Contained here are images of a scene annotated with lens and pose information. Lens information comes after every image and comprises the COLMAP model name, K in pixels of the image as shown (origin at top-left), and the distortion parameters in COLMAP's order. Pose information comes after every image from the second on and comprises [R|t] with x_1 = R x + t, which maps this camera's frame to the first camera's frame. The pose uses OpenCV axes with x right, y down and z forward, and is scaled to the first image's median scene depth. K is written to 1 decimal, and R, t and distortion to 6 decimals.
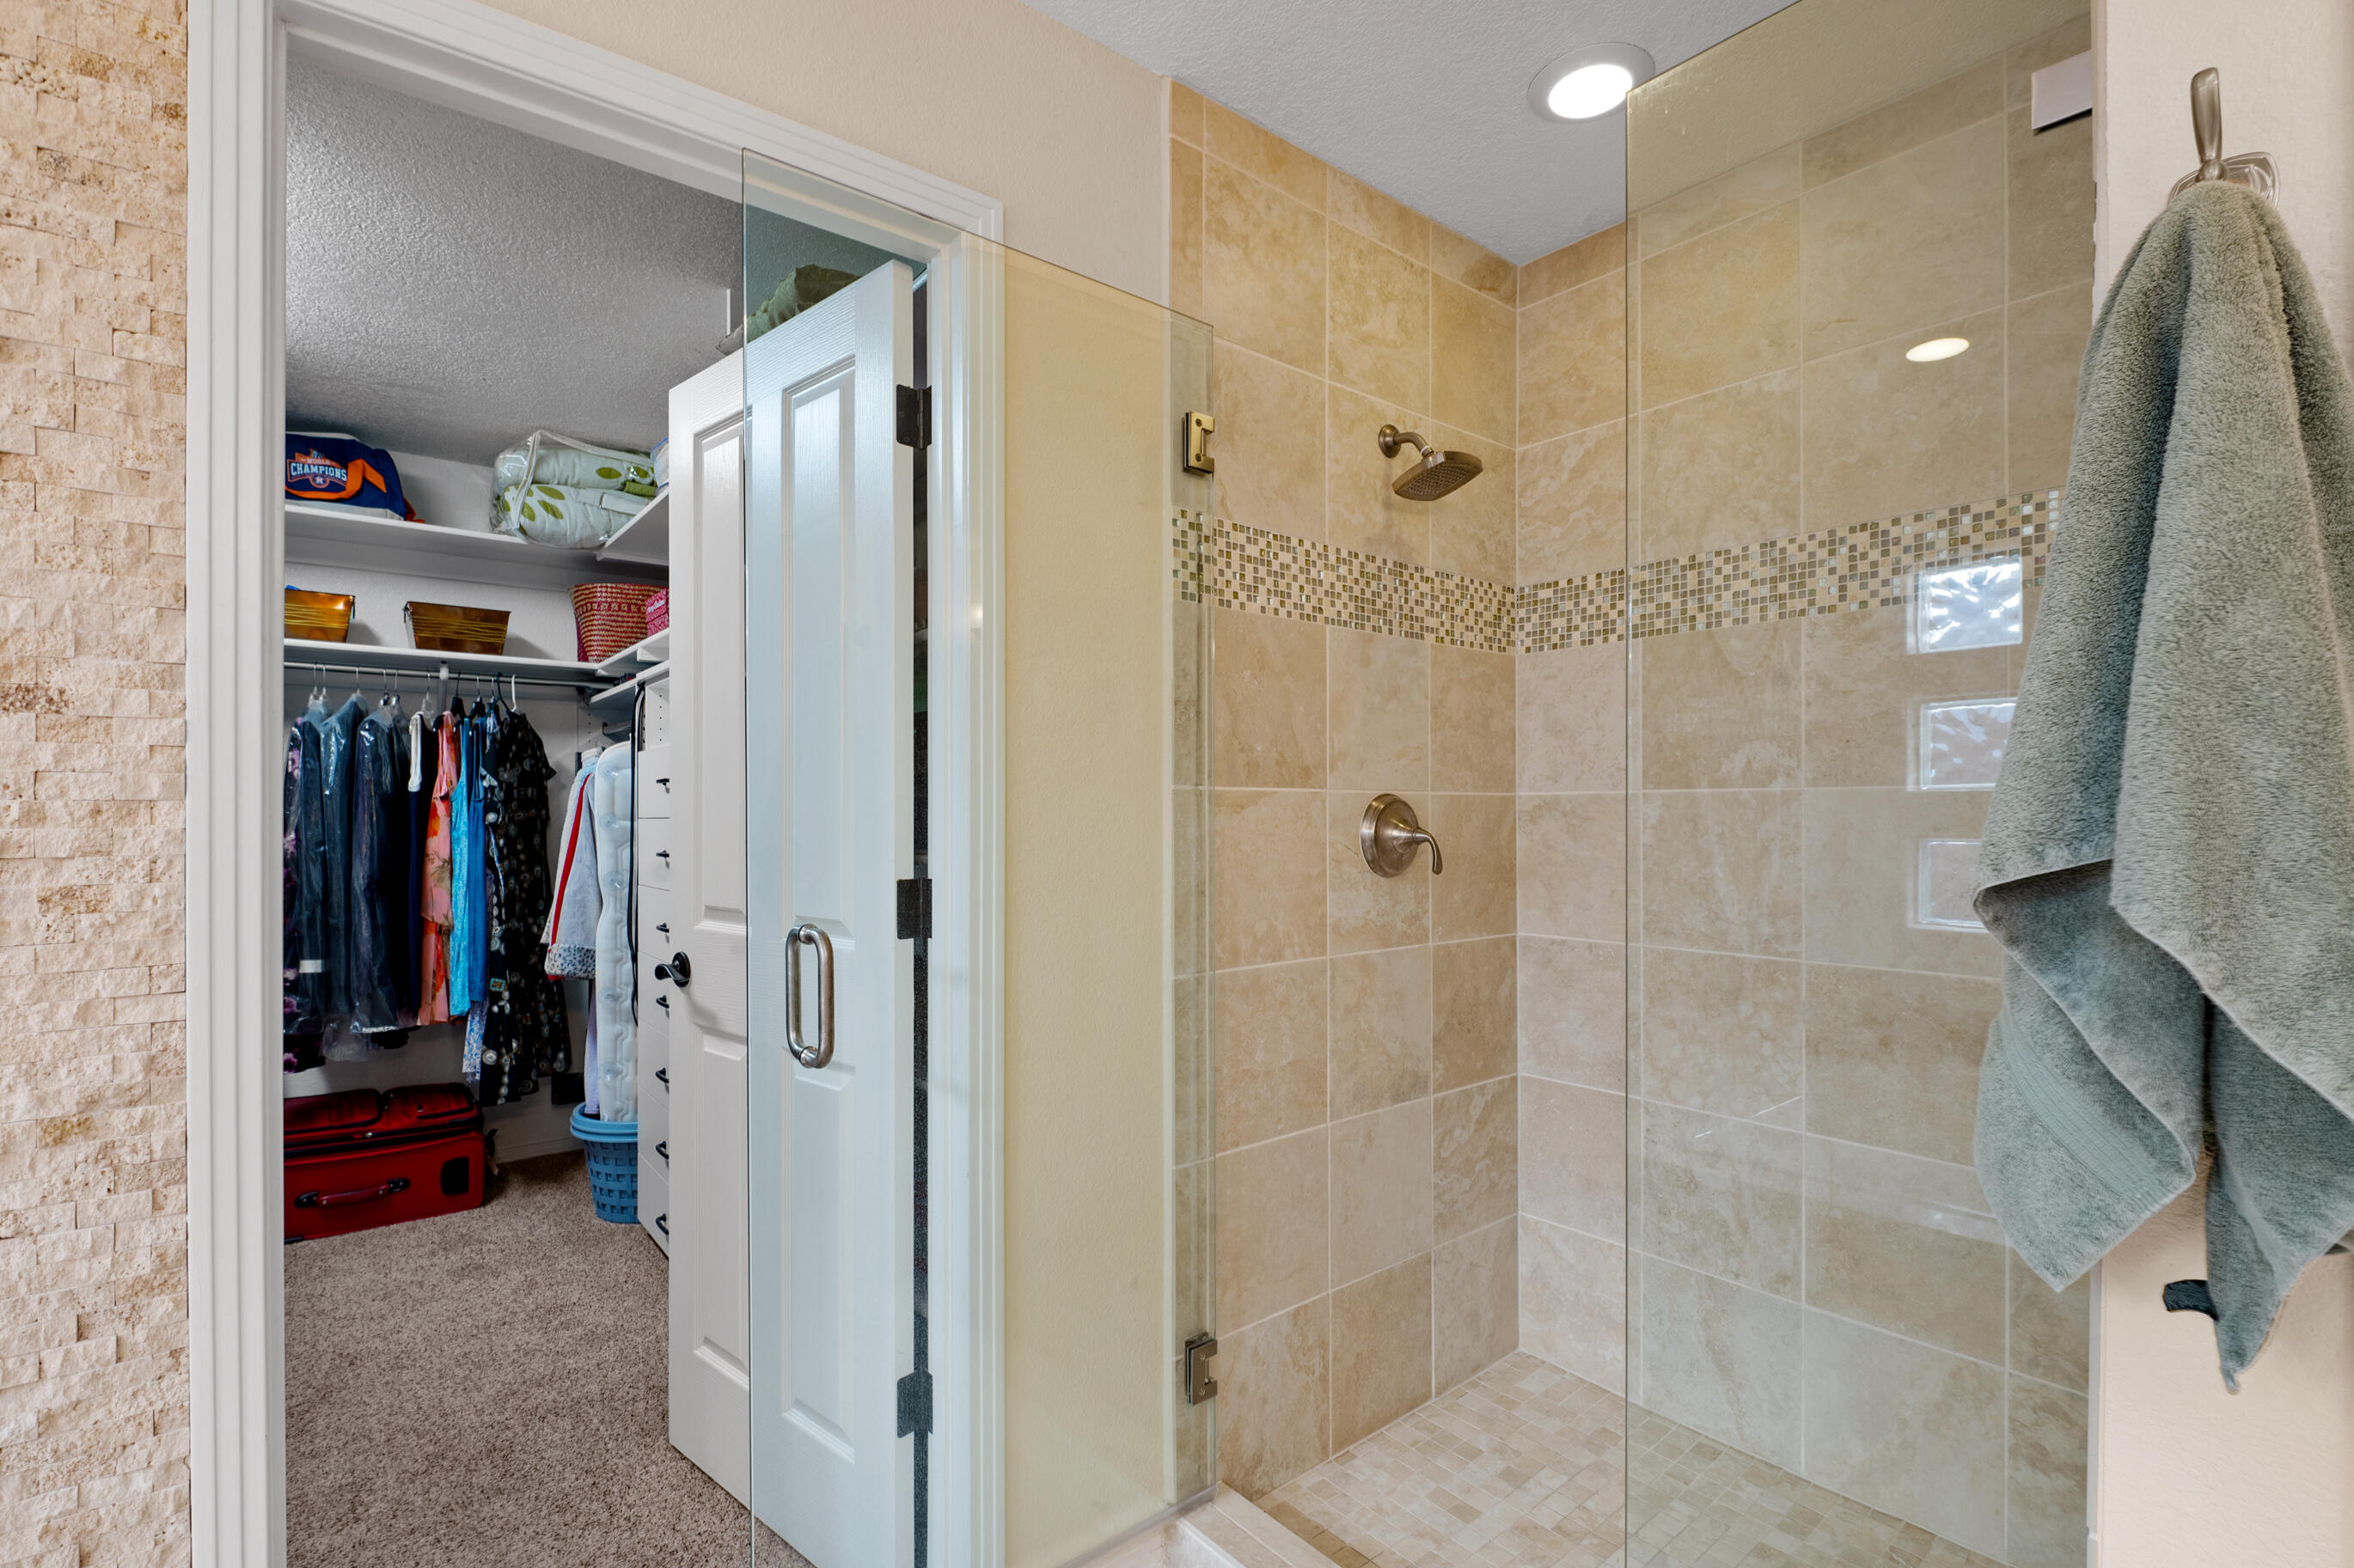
lens RADIAL K [[1072.6, 0, 1179.0], [0, 1072.6, 805.4], [0, 0, 1]] dist [-0.007923, -0.004089]
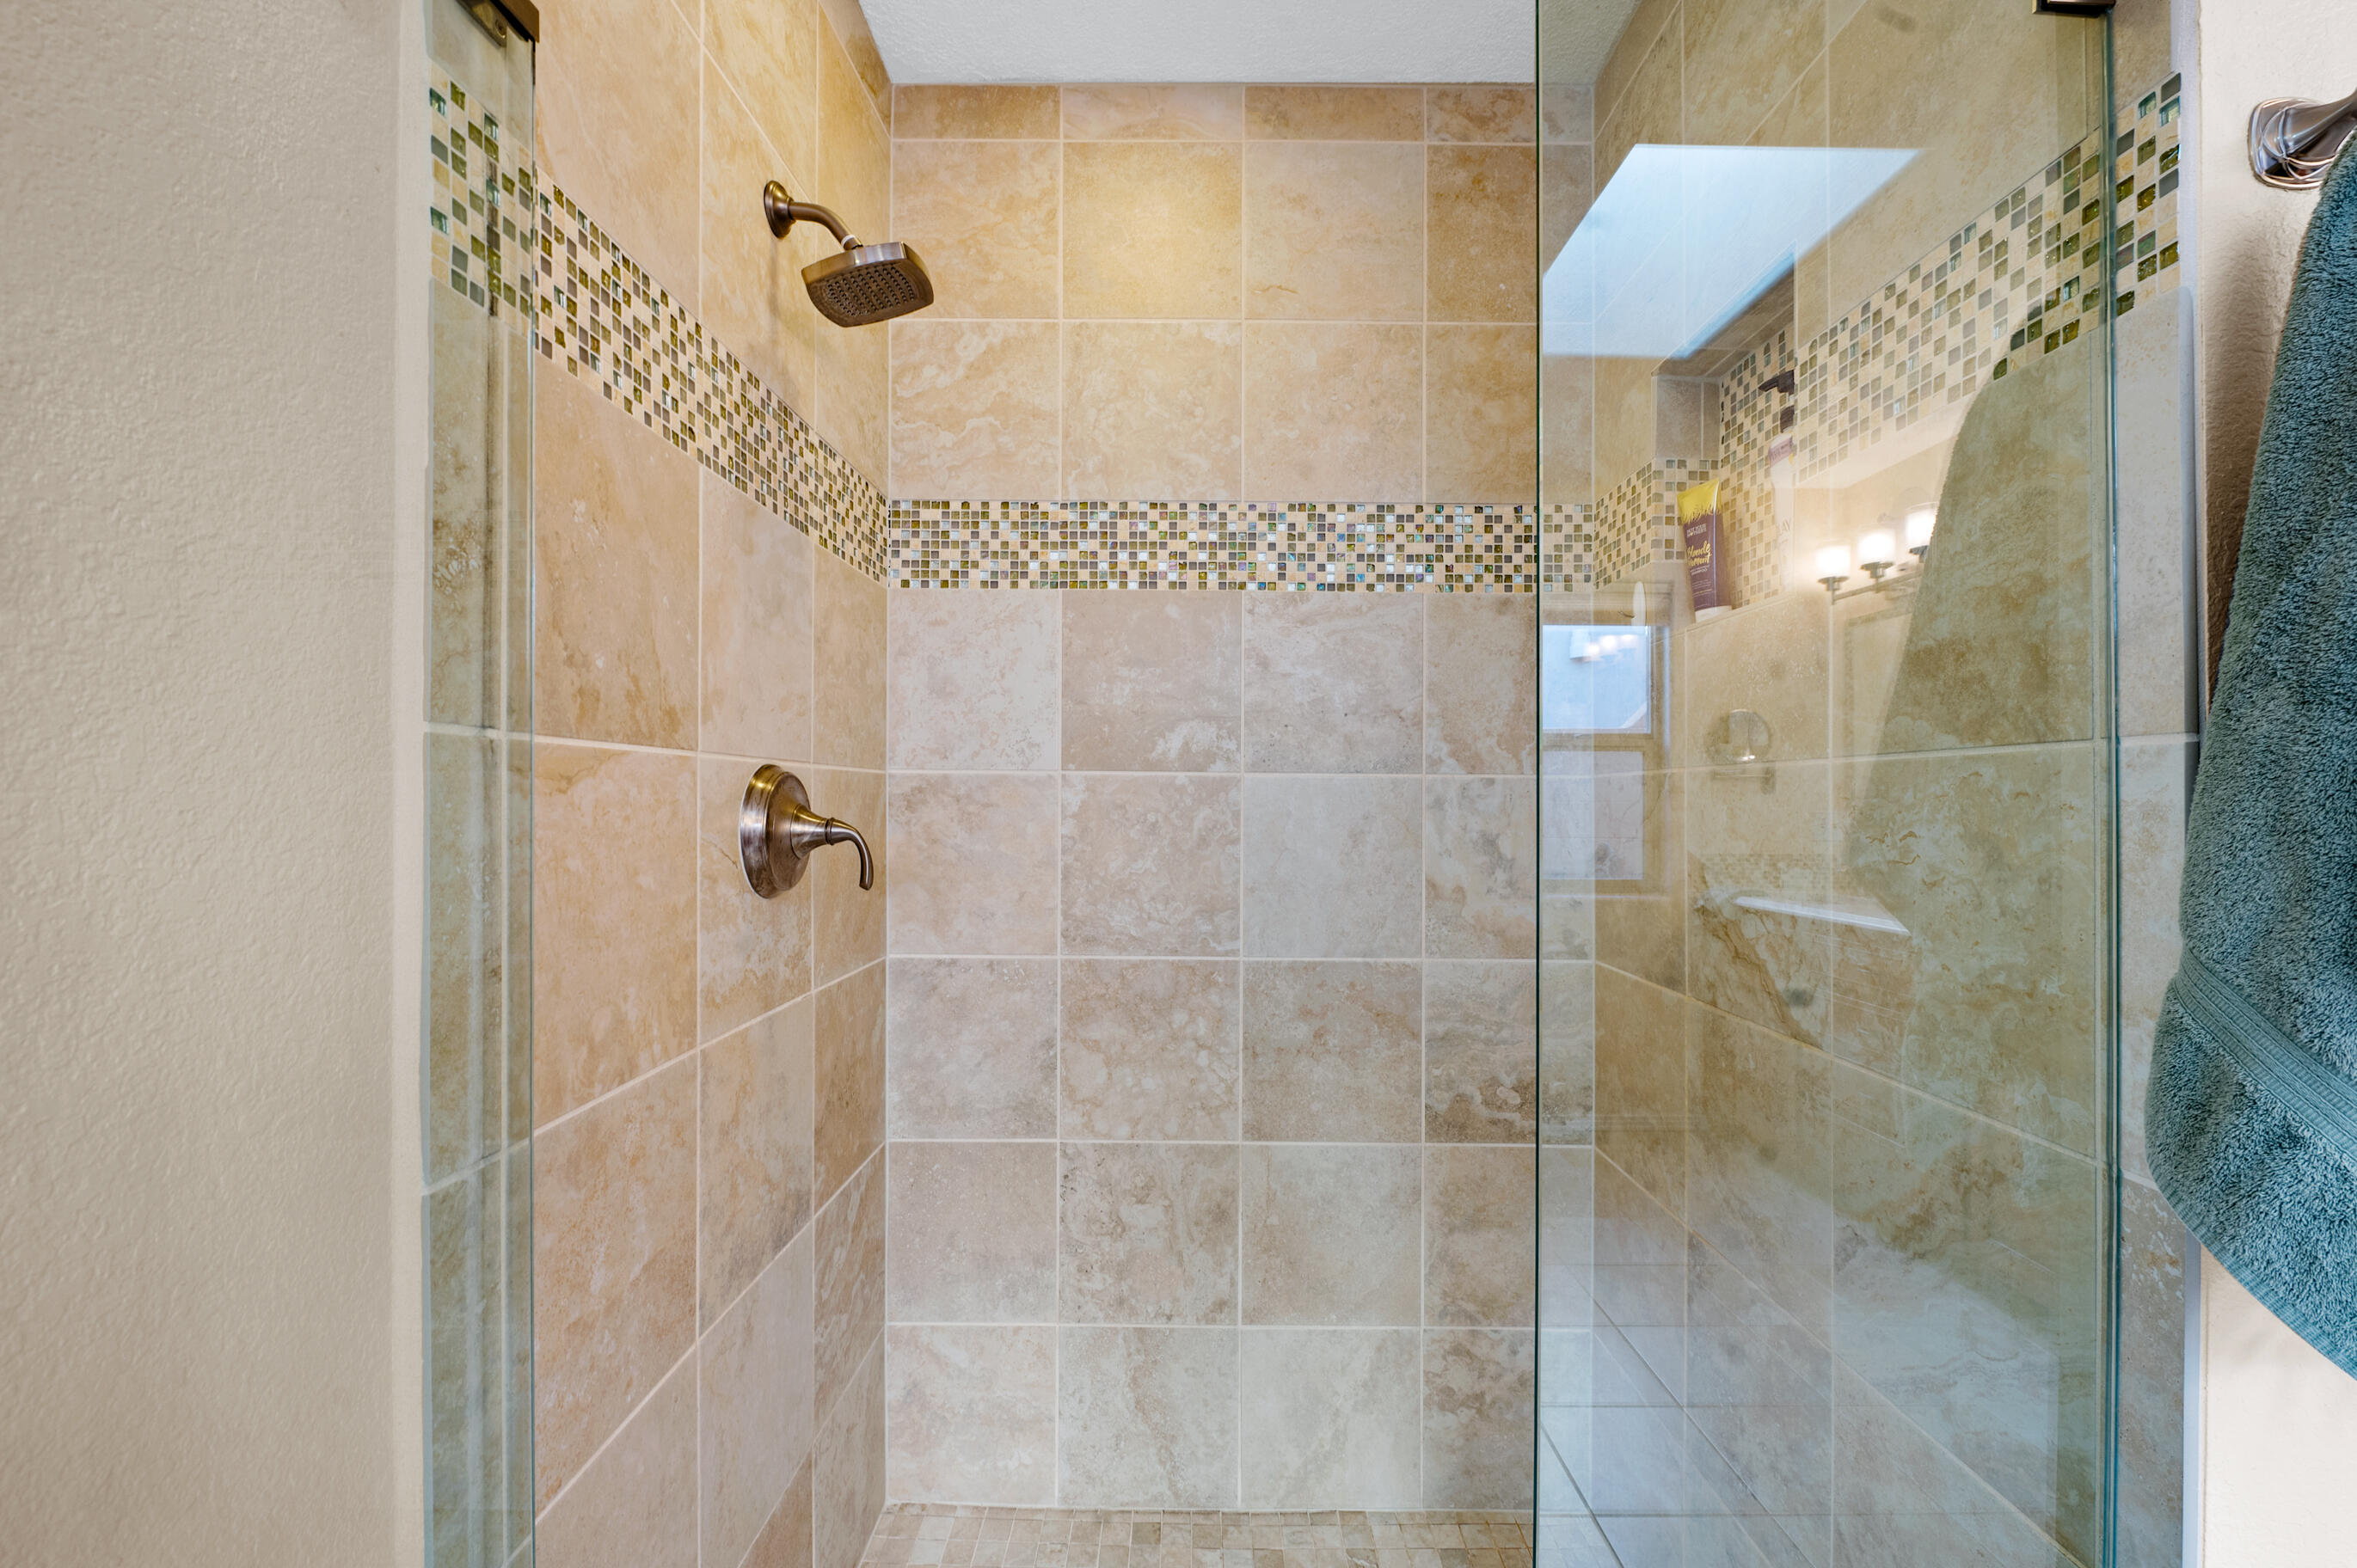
lens RADIAL K [[965.1, 0, 1189.2], [0, 965.1, 796.8], [0, 0, 1]] dist [-0.011219, -0.002405]
pose [[0.624678, 0.008718, 0.780834, -0.100485], [-0.014240, 0.999899, 0.000228, 0.004596], [-0.780753, -0.011261, 0.624738, 0.498553]]
